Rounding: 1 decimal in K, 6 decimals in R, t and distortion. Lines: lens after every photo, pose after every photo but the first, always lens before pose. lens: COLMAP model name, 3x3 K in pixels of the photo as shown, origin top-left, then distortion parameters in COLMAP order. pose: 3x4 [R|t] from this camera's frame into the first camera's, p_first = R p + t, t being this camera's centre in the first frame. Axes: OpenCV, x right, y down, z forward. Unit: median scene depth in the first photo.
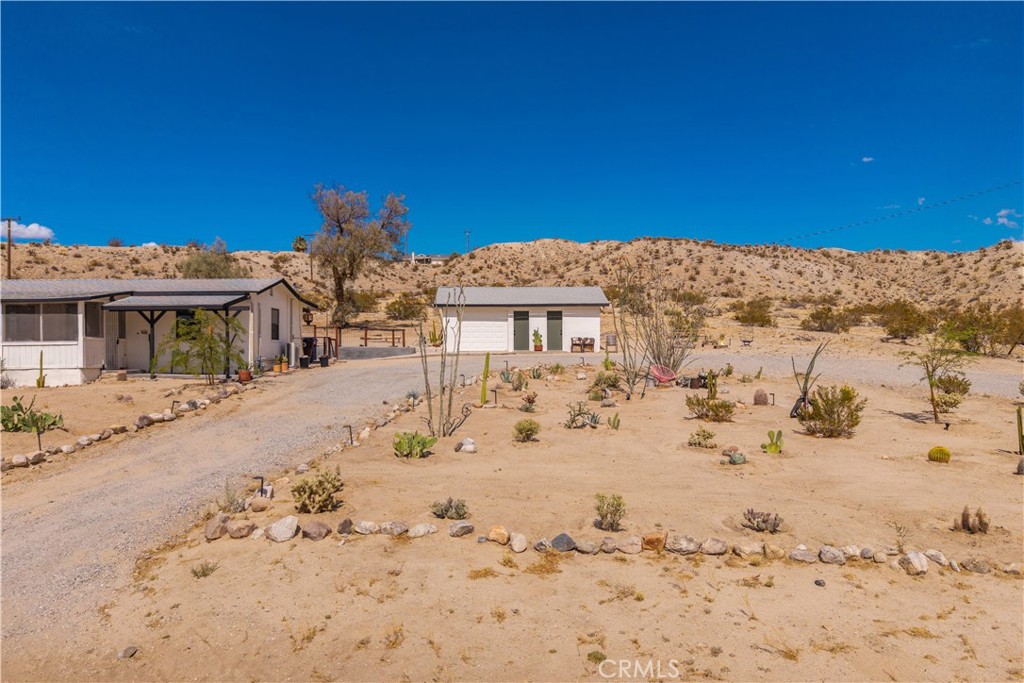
lens RADIAL K [[805.4, 0, 516.6], [0, 805.4, 347.8], [0, 0, 1]] dist [0.052257, -0.079029]
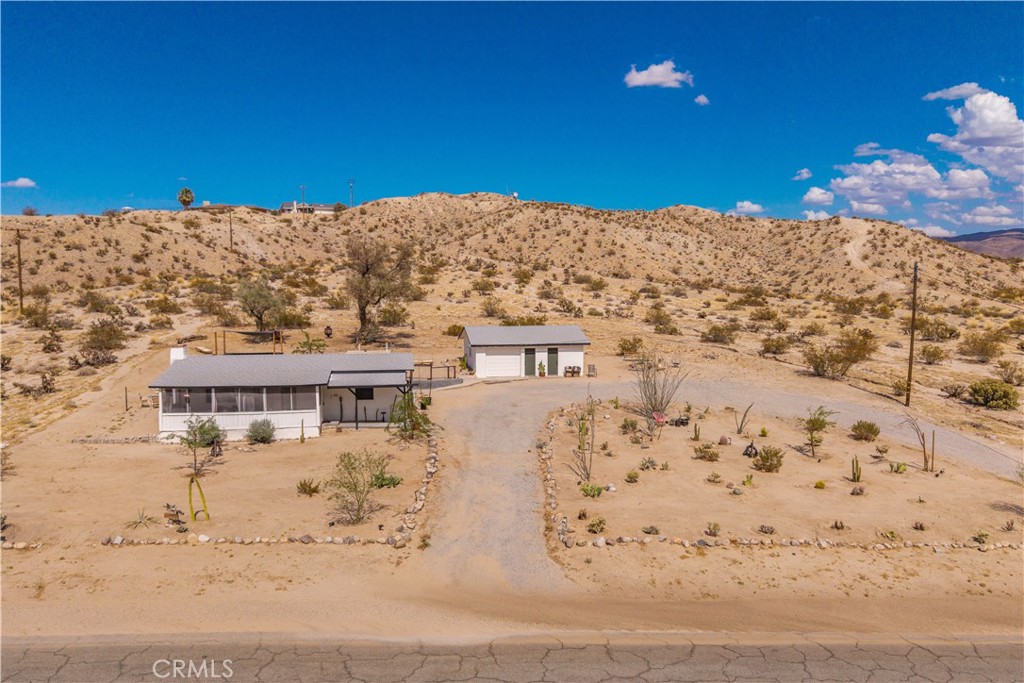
lens RADIAL K [[805.4, 0, 516.6], [0, 805.4, 347.8], [0, 0, 1]] dist [0.052257, -0.079029]
pose [[0.984562, -0.011429, 0.174665, -0.202376], [-0.003327, 0.996464, 0.083955, -0.126133], [-0.175007, -0.083240, 0.981042, -0.297696]]
